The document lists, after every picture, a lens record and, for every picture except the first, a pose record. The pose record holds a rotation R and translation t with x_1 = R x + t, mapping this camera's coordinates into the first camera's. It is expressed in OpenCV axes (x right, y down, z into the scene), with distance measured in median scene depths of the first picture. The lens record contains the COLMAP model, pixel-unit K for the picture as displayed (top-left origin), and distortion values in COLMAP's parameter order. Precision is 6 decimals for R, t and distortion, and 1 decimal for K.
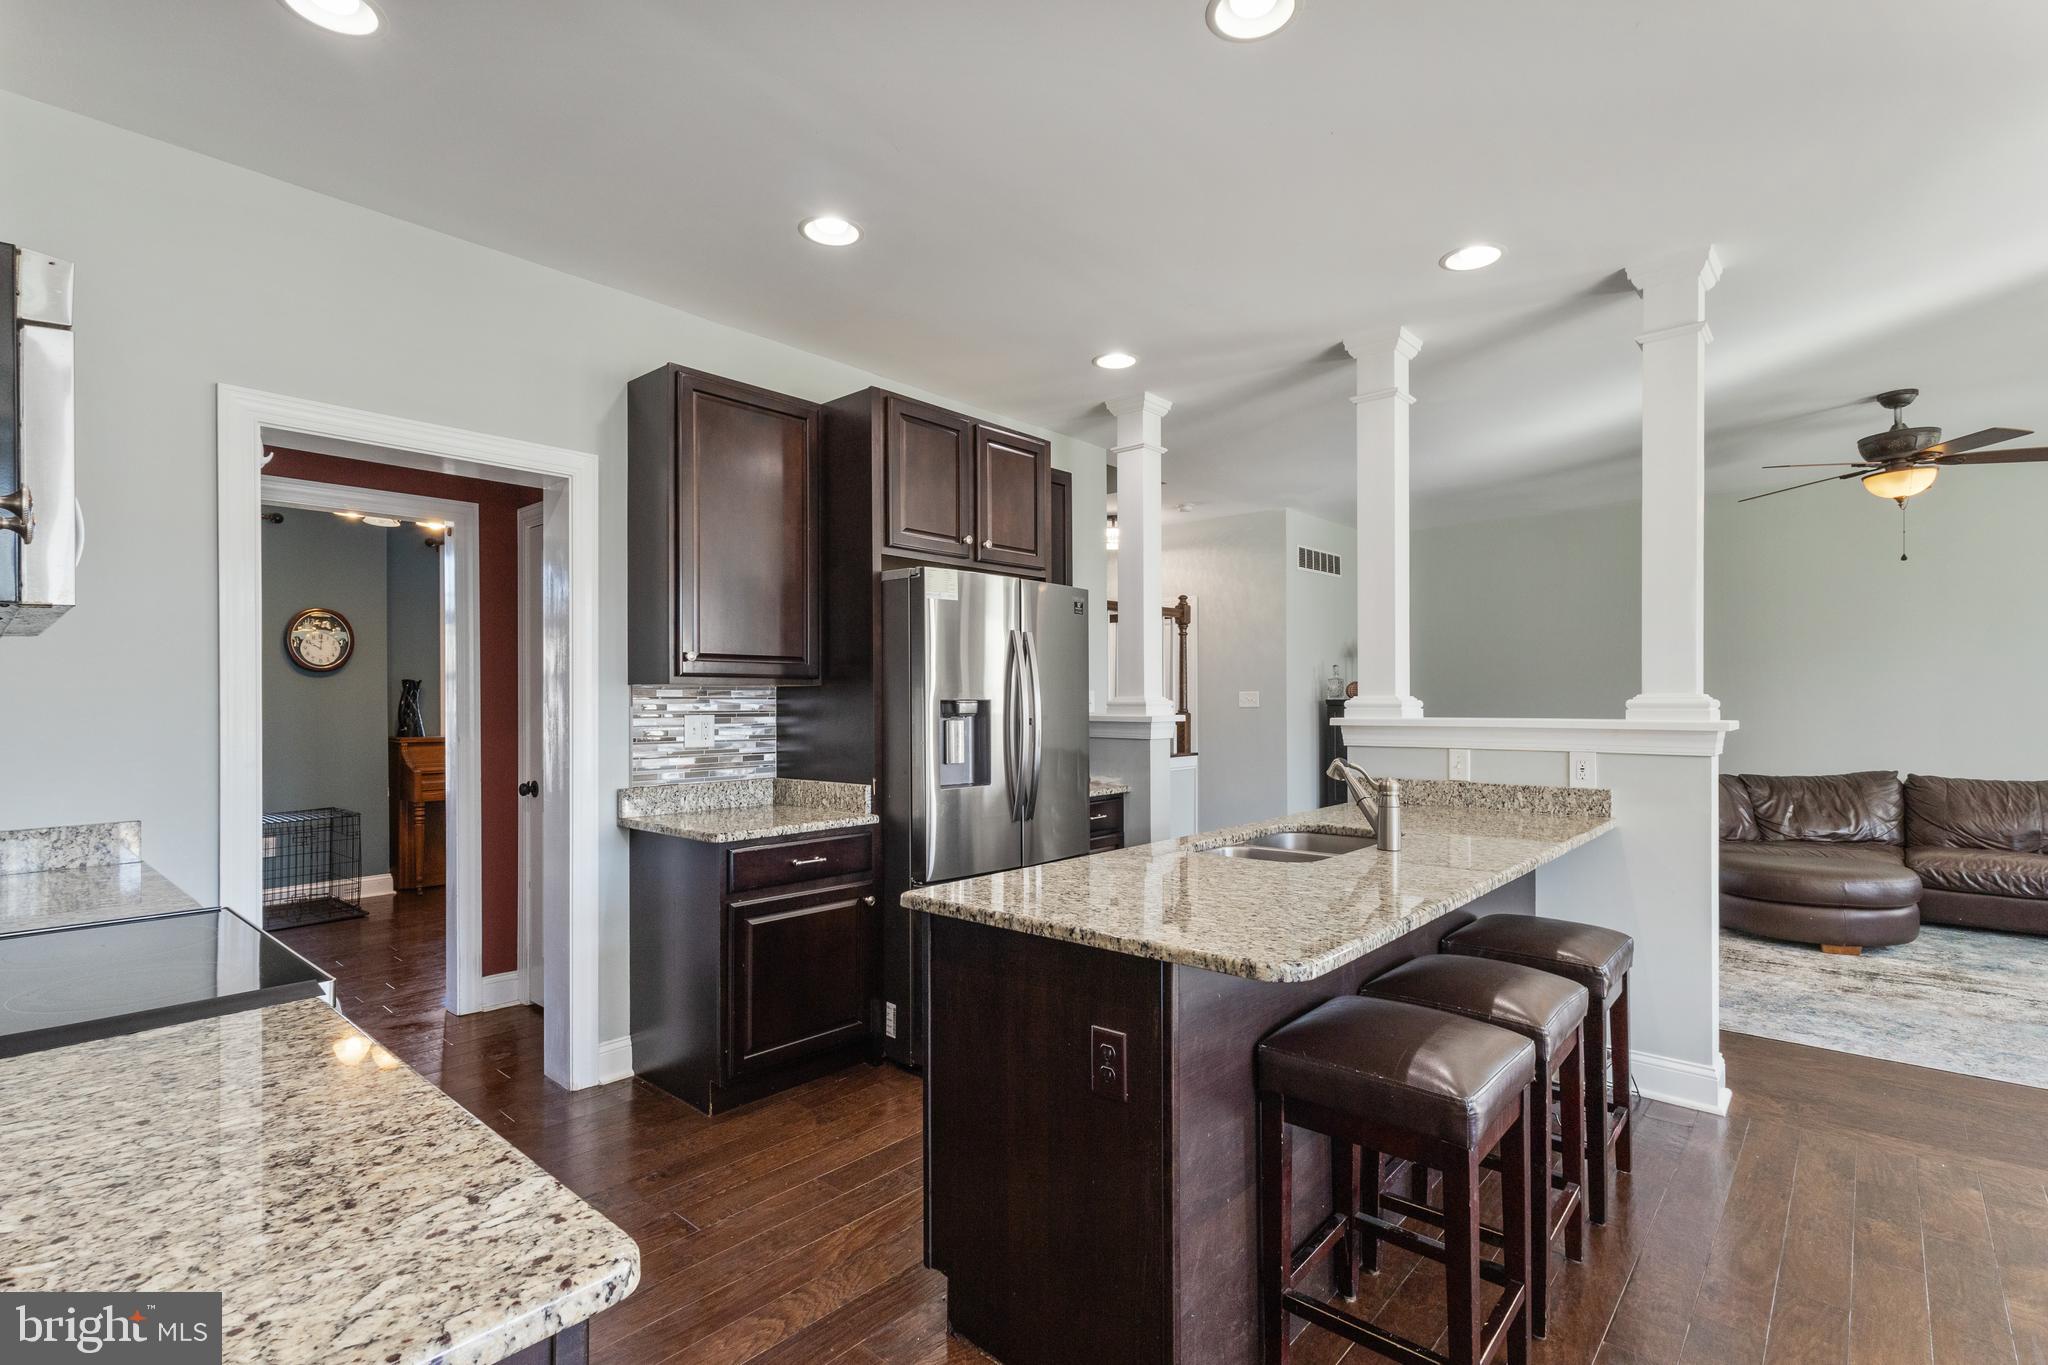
lens RADIAL K [[963.1, 0, 1016.9], [0, 963.1, 698.3], [0, 0, 1]] dist [0.005312, 0.002318]
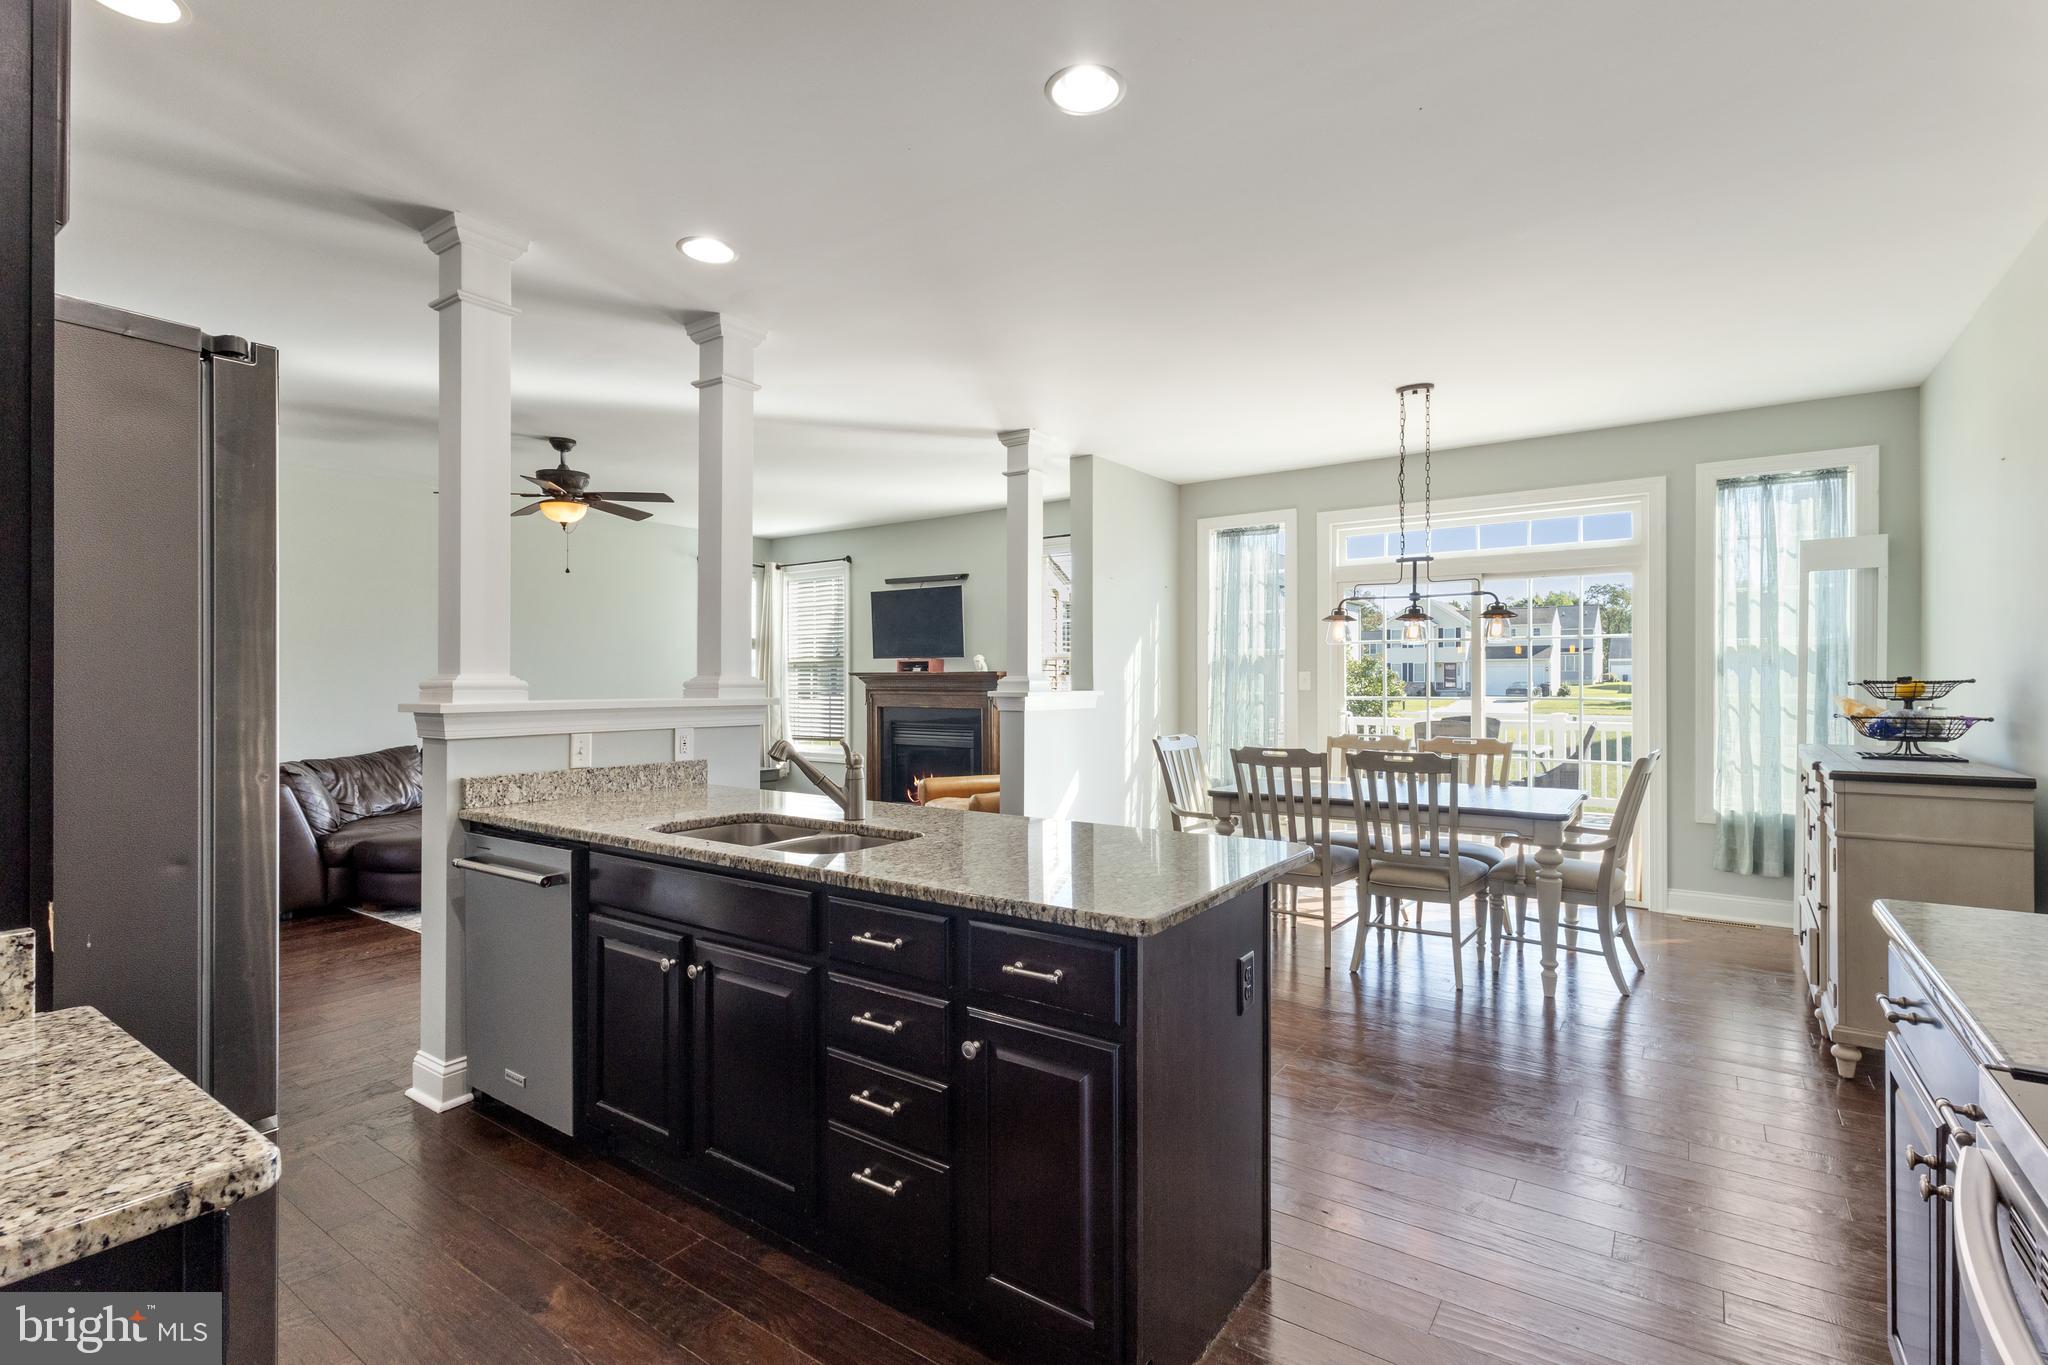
lens RADIAL K [[963.1, 0, 1019.9], [0, 963.1, 683.4], [0, 0, 1]] dist [0.005312, 0.002318]
pose [[-0.115865, 0.001885, 0.993263, -0.414230], [-0.000794, 0.999998, -0.001991, 0.004762], [-0.993265, -0.001020, -0.115863, 0.559144]]
